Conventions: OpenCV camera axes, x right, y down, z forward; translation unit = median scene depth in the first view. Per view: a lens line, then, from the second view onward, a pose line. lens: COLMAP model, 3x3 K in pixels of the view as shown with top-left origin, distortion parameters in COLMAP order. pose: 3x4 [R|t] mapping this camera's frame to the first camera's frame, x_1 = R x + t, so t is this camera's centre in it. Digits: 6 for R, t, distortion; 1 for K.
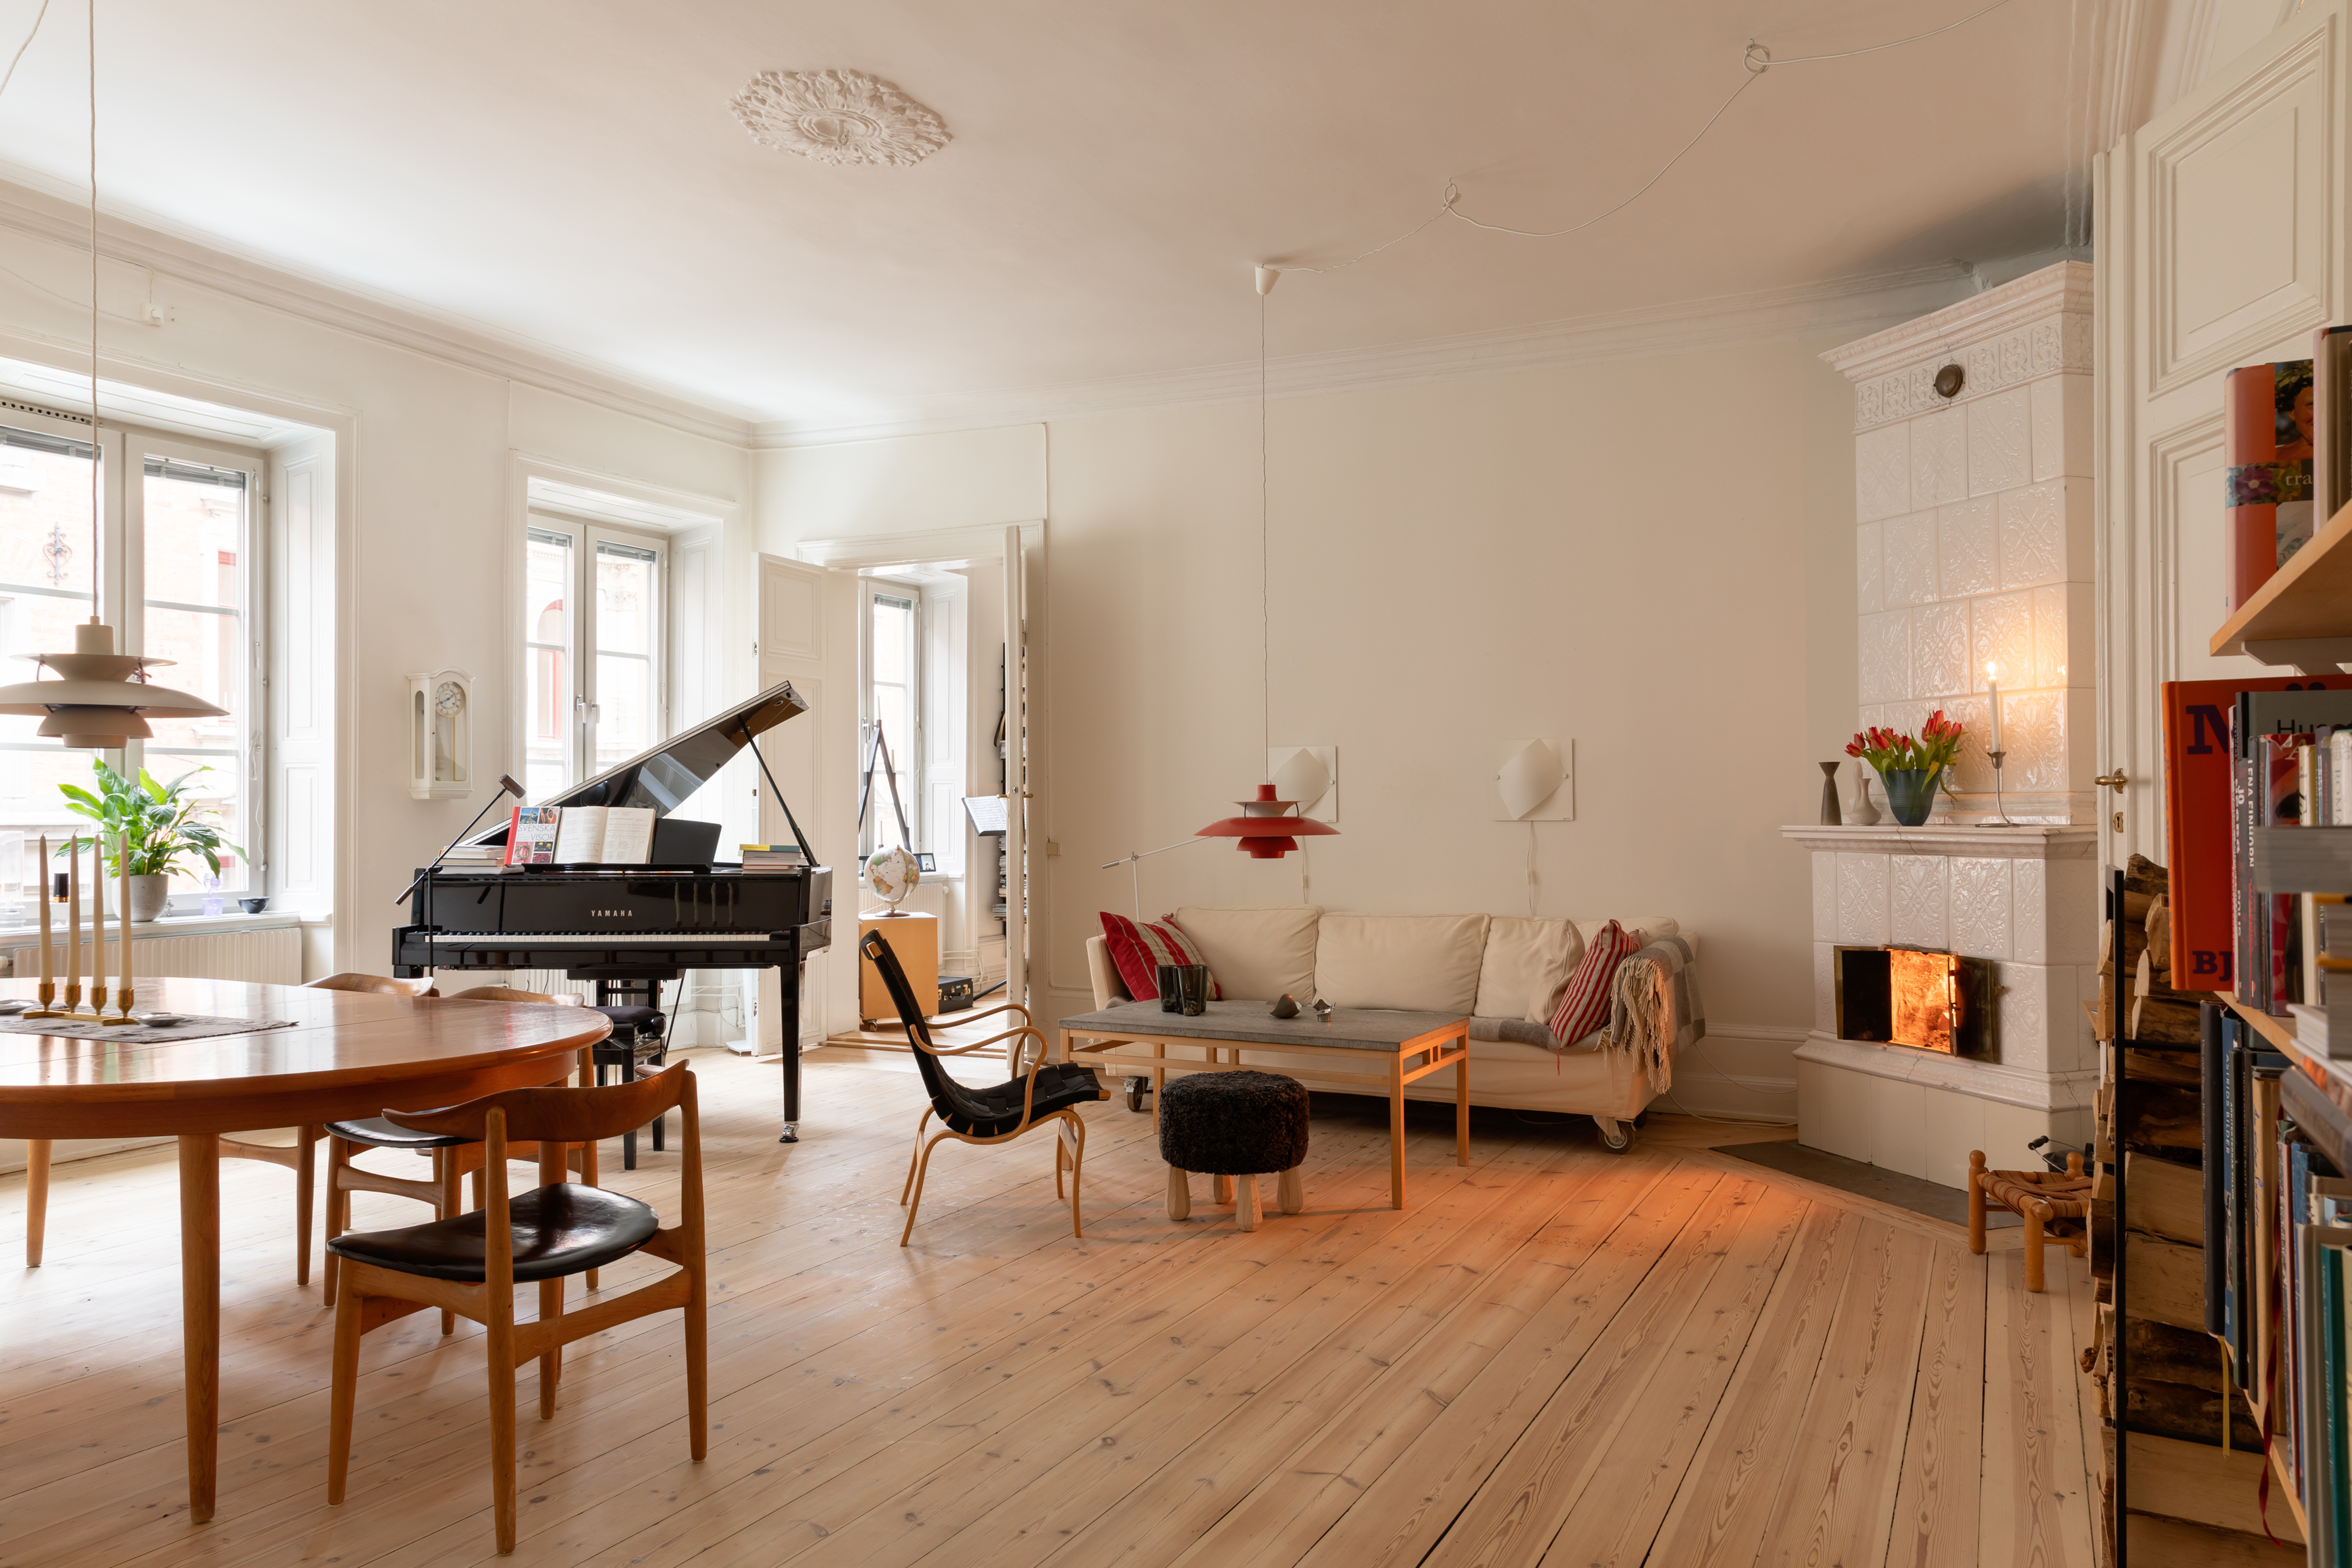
lens RADIAL K [[1590.5, 0, 1208.8], [0, 1590.5, 784.5], [0, 0, 1]] dist [0.005479, -0.001213]
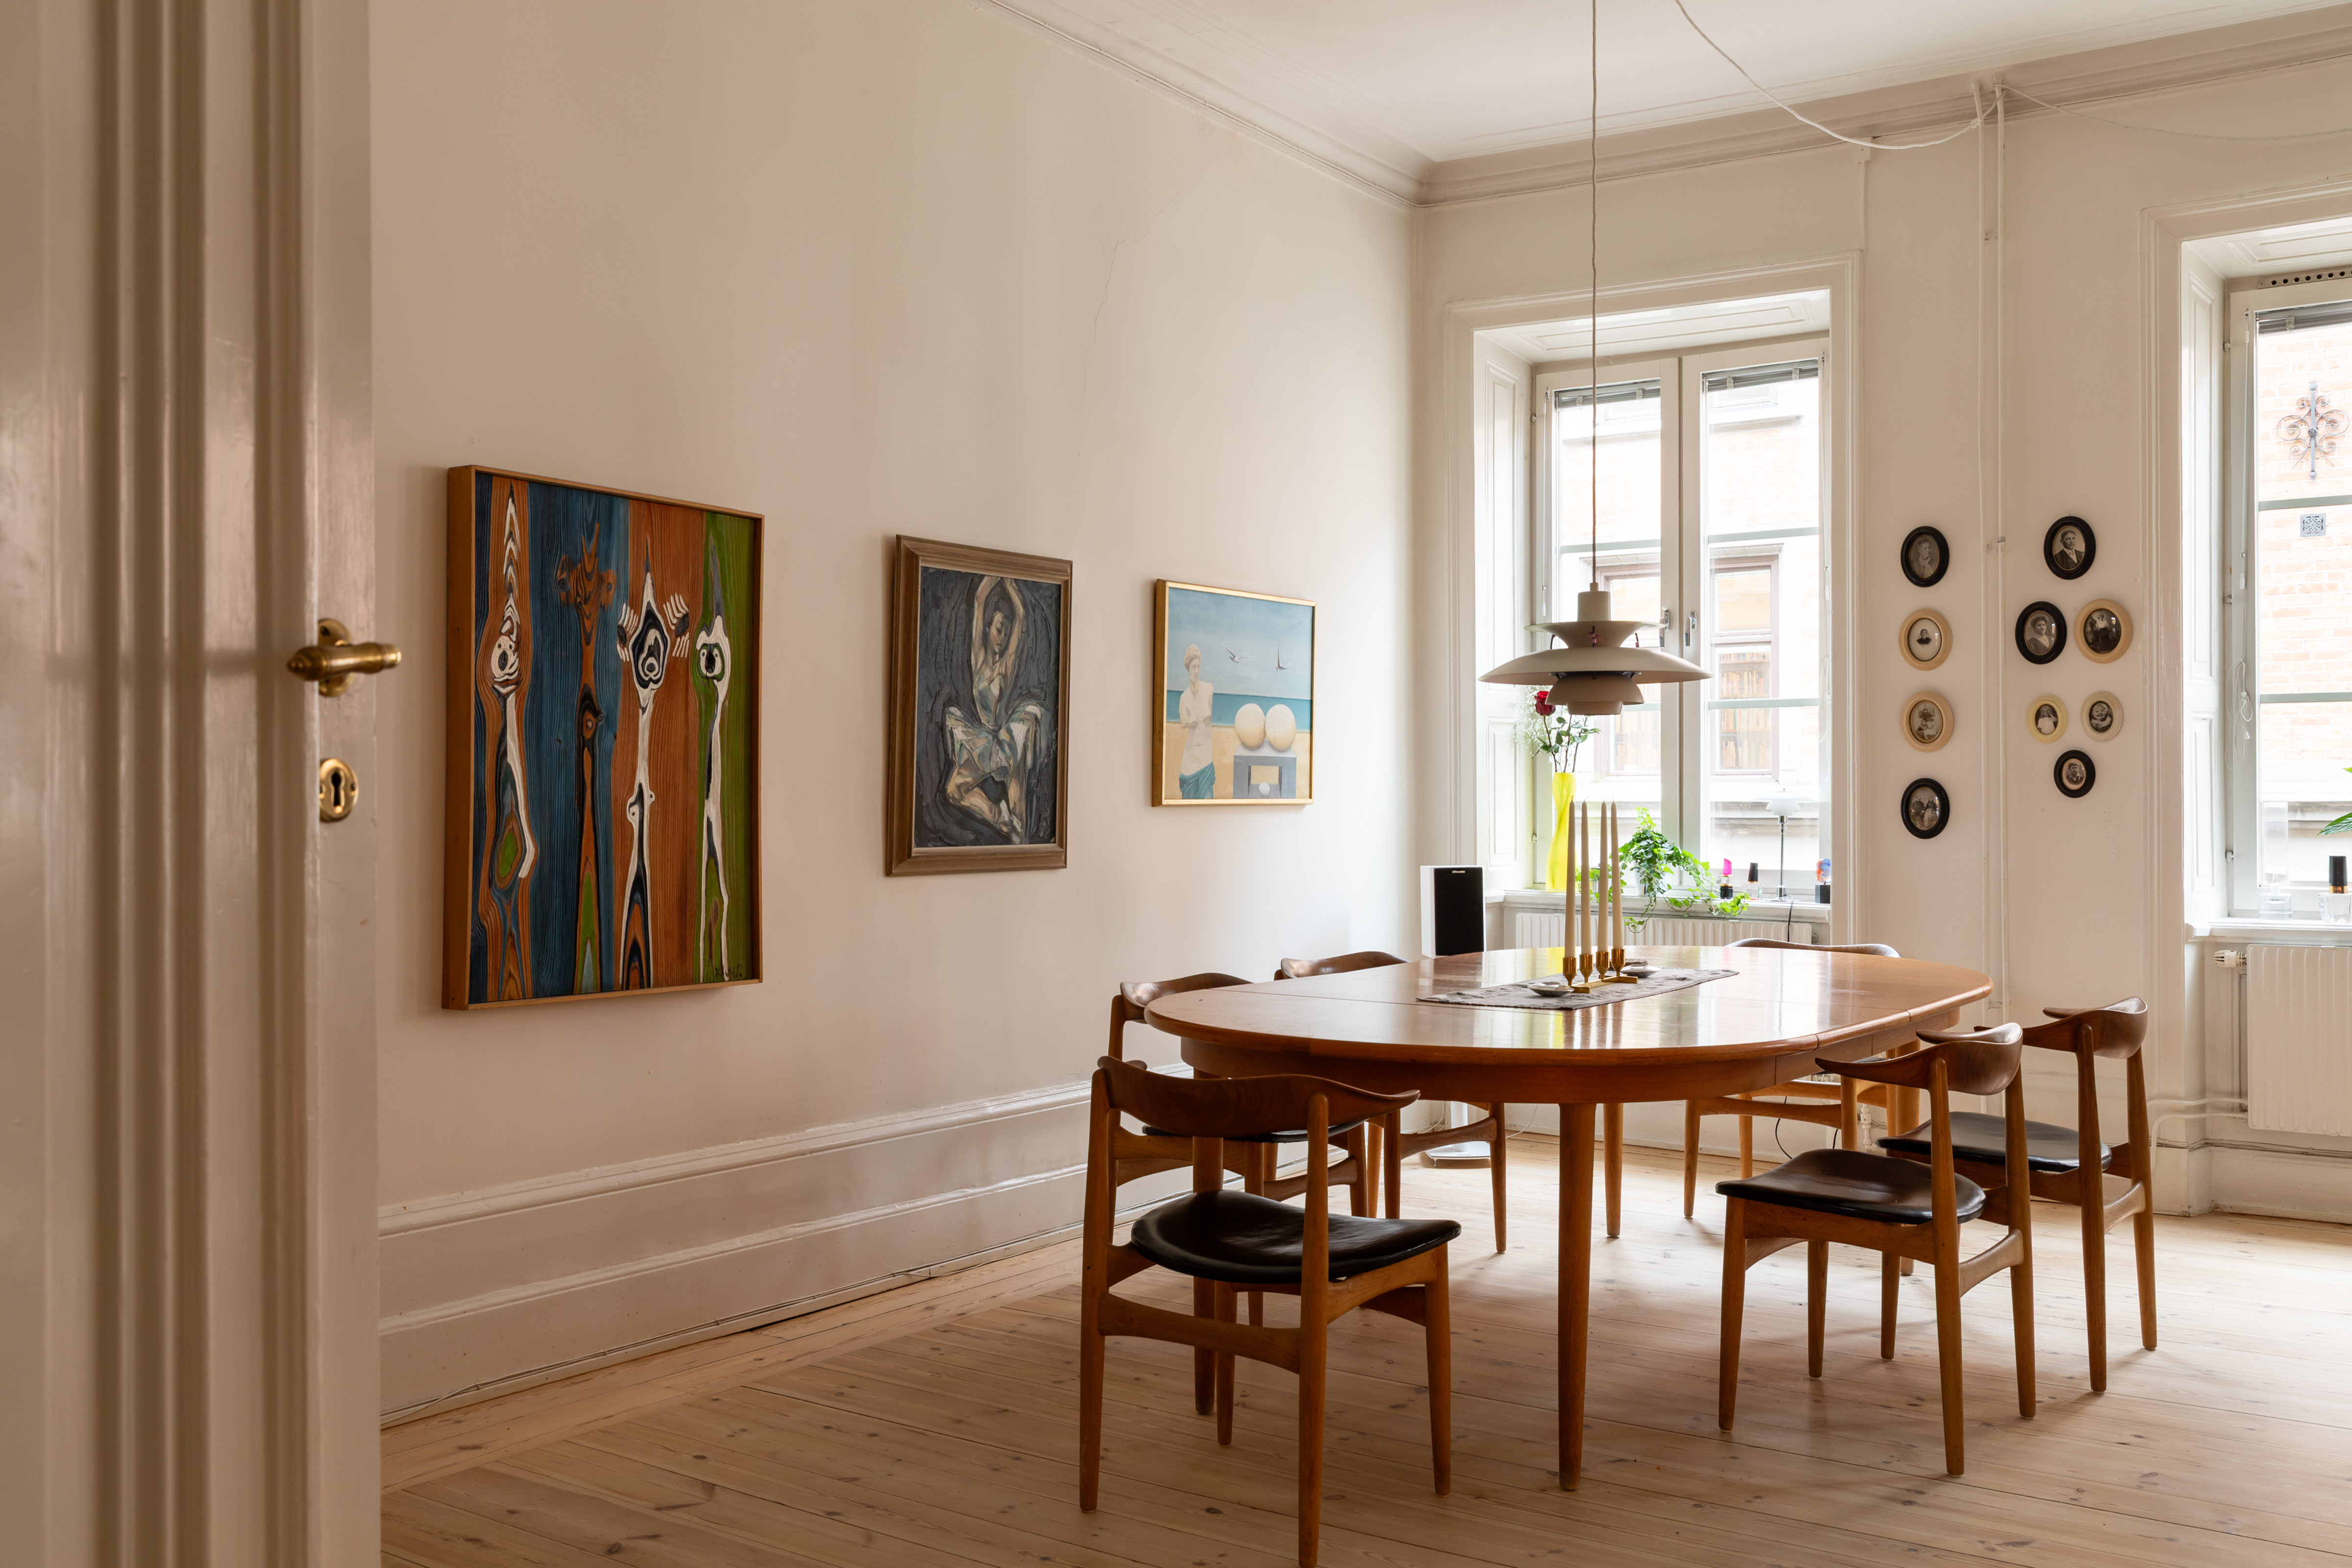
lens RADIAL K [[2129.4, 0, 1175.9], [0, 2129.4, 775.0], [0, 0, 1]] dist [0.006685, 0.013868]
pose [[-0.162001, -0.008960, -0.986750, 0.529886], [0.020945, 0.999702, -0.012516, 0.020223], [0.986568, -0.022695, -0.161766, 0.768964]]
